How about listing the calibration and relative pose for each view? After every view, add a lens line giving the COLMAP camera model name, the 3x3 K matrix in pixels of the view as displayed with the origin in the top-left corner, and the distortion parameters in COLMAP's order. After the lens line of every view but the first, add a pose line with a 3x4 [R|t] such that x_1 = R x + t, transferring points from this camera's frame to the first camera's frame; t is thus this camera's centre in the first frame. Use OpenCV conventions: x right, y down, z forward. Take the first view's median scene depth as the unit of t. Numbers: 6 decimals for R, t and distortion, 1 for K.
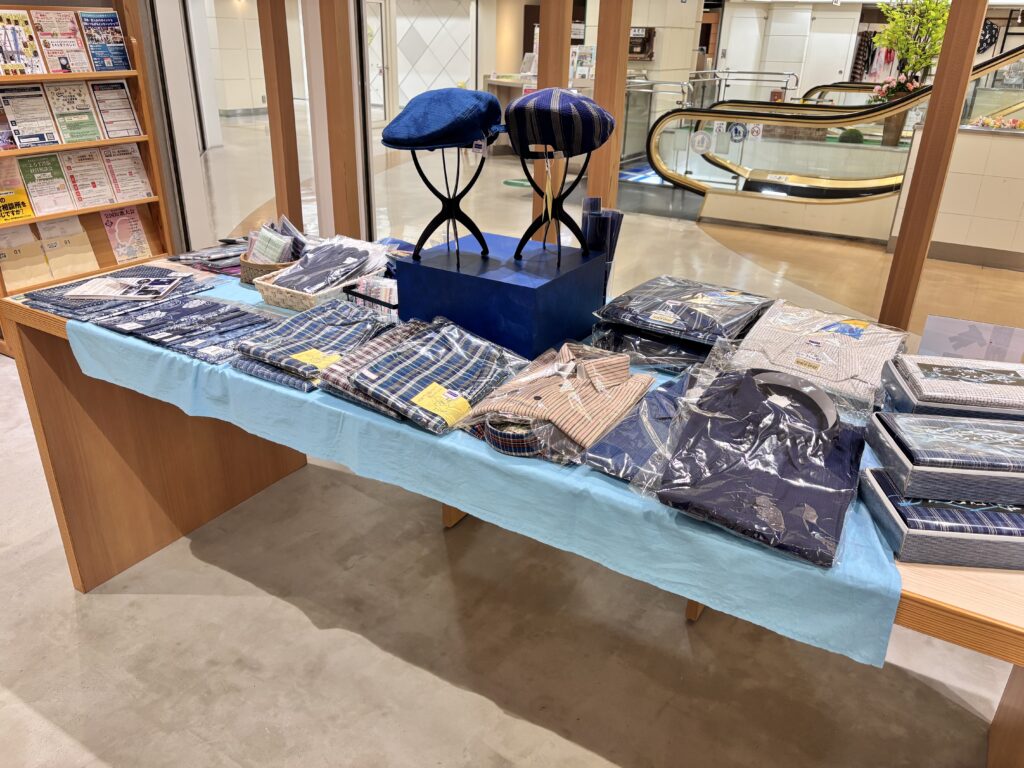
lens RADIAL K [[772.2, 0, 517.1], [0, 772.2, 380.6], [0, 0, 1]] dist [0.079716, -0.092273]
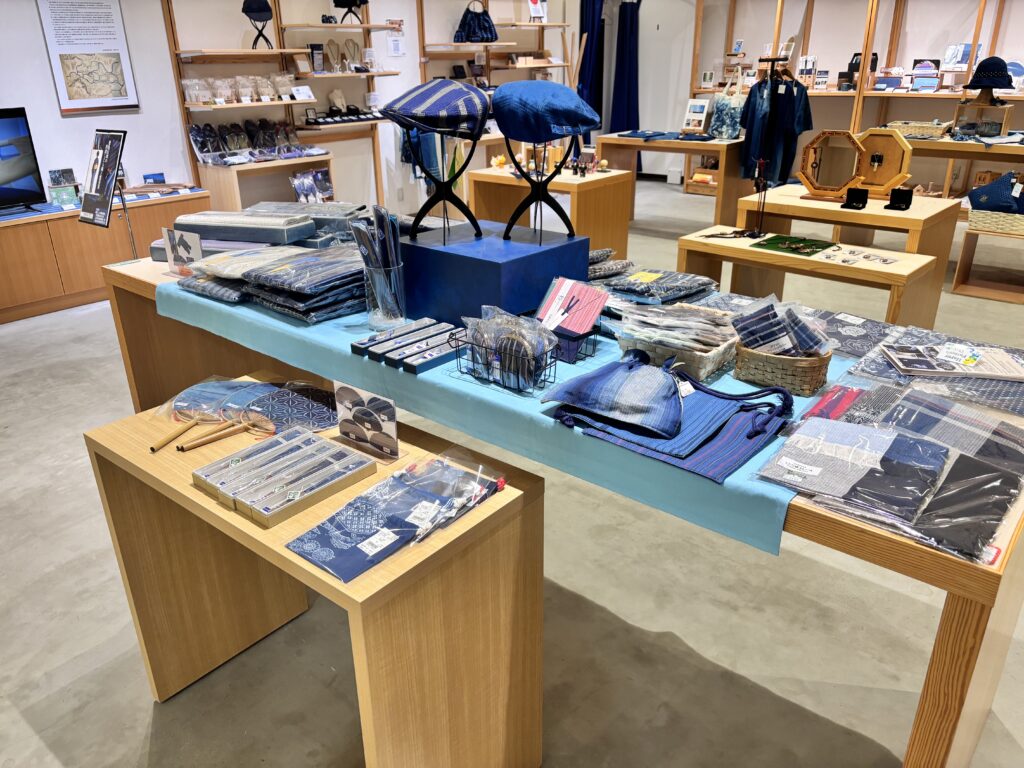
lens RADIAL K [[777.3, 0, 514.7], [0, 777.3, 378.9], [0, 0, 1]] dist [0.063637, -0.073553]
pose [[-0.986236, -0.080797, 0.144261, -0.178899], [0.050891, 0.681796, 0.729770, -0.648354], [-0.157320, 0.727067, -0.668300, 1.498763]]
